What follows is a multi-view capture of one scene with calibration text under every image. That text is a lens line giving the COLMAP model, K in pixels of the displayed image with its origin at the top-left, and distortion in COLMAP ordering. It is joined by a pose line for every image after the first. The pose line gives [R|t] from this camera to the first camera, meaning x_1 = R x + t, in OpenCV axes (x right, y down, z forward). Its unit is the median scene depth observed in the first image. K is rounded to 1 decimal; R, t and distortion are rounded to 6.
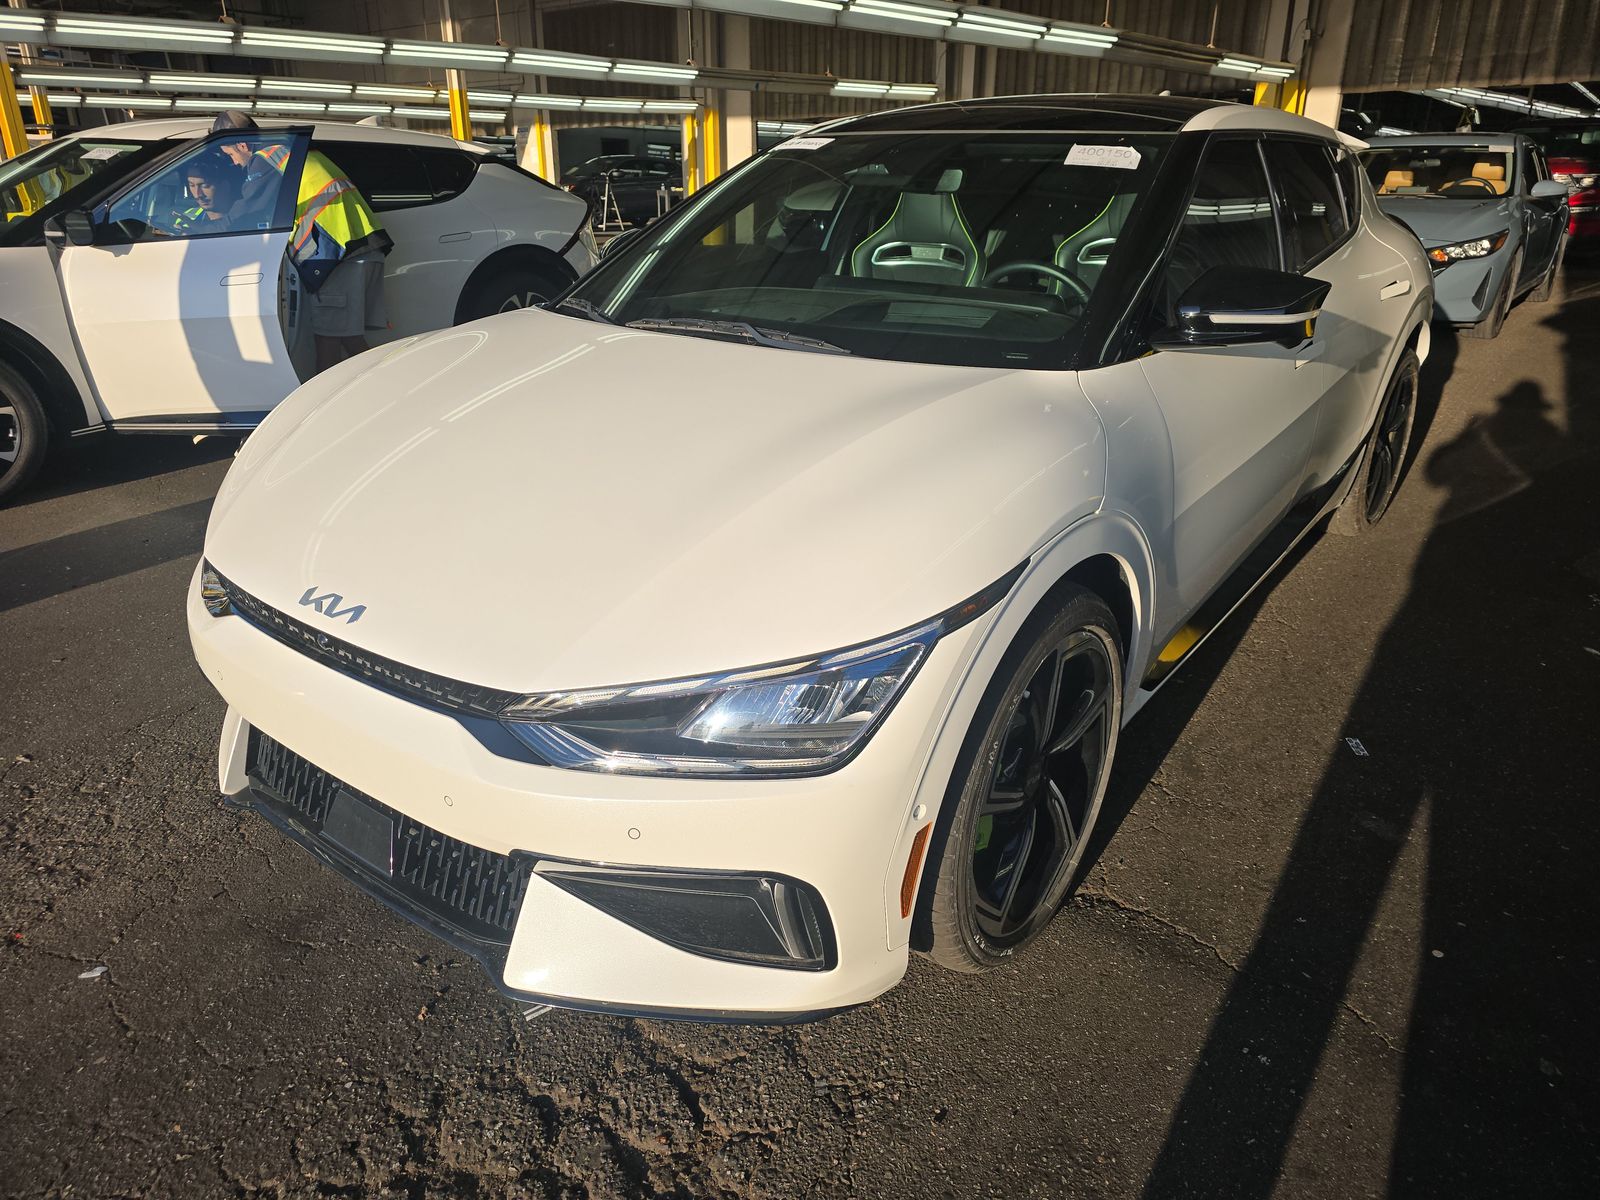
lens RADIAL K [[1084.7, 0, 800.0], [0, 1084.7, 600.0], [0, 0, 1]] dist [0.000943, -0.007482]
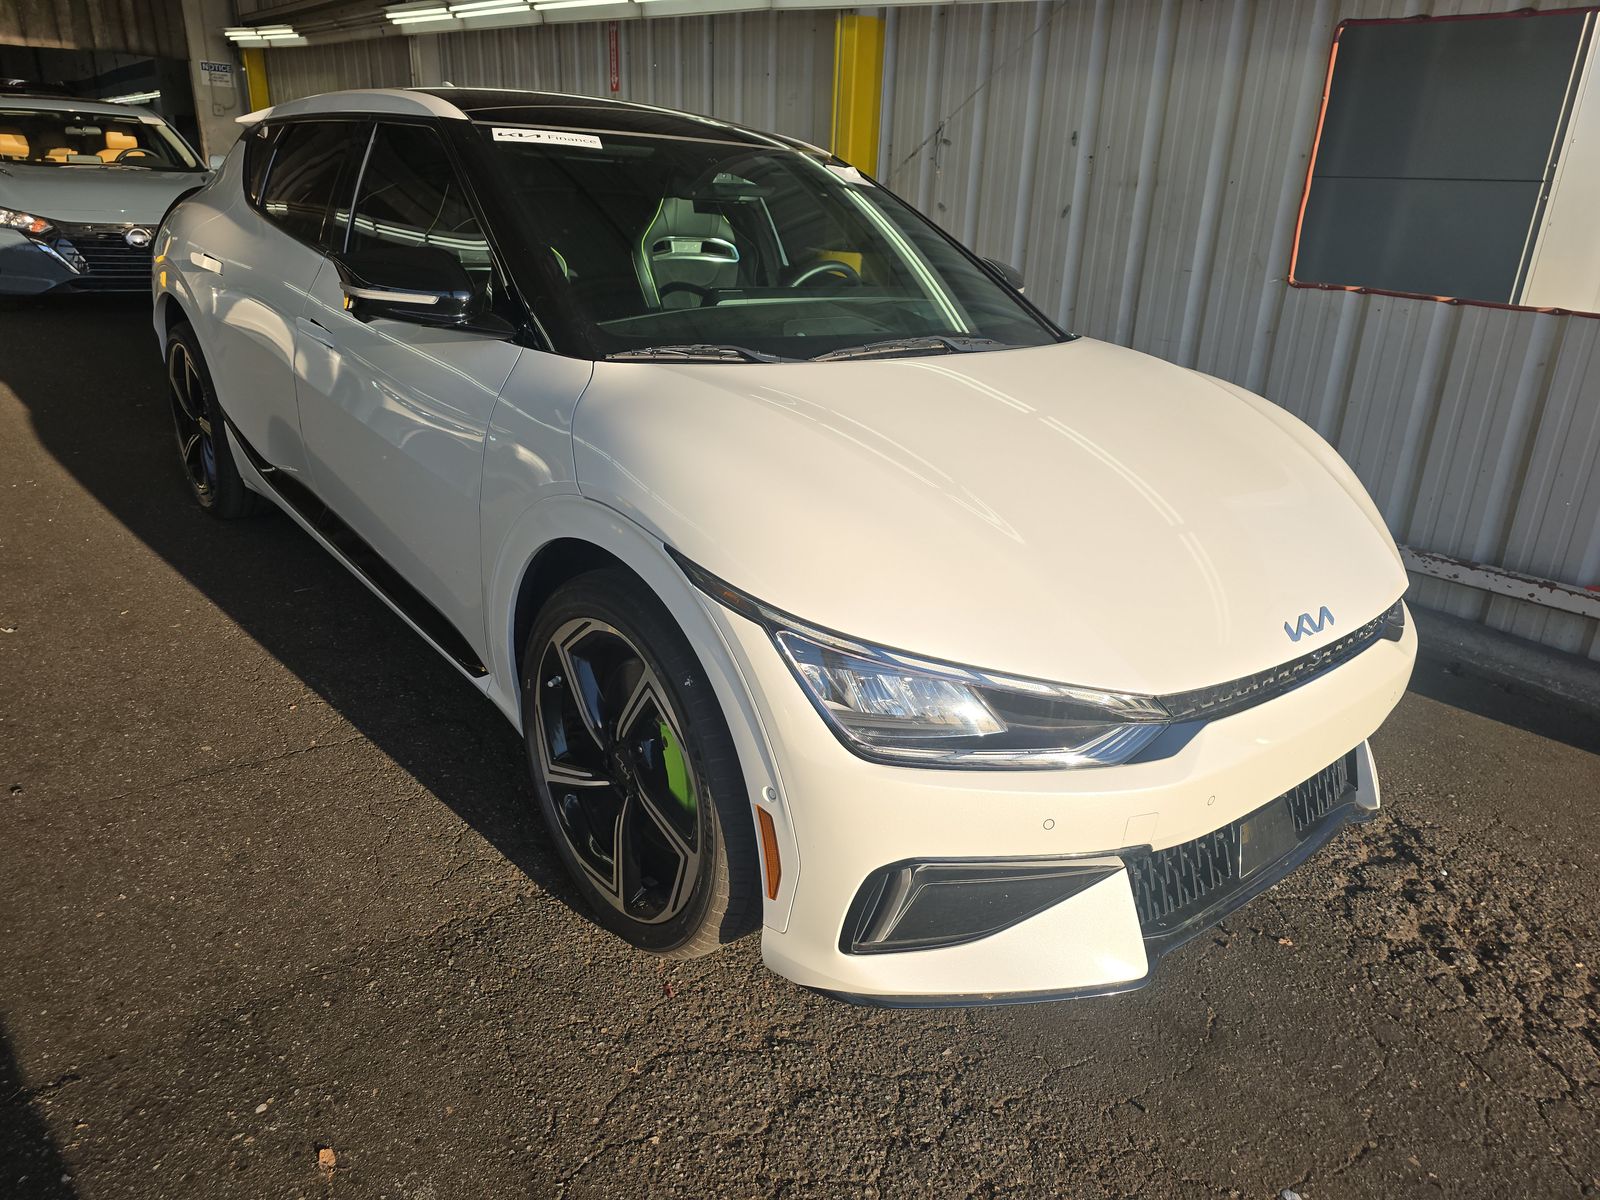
lens RADIAL K [[1084.7, 0, 800.0], [0, 1084.7, 600.0], [0, 0, 1]] dist [0.000943, -0.007482]
pose [[0.212314, -0.348532, 0.912934, -1.497014], [0.313163, 0.909228, 0.274287, -0.464227], [-0.925663, 0.227662, 0.302190, 1.130970]]
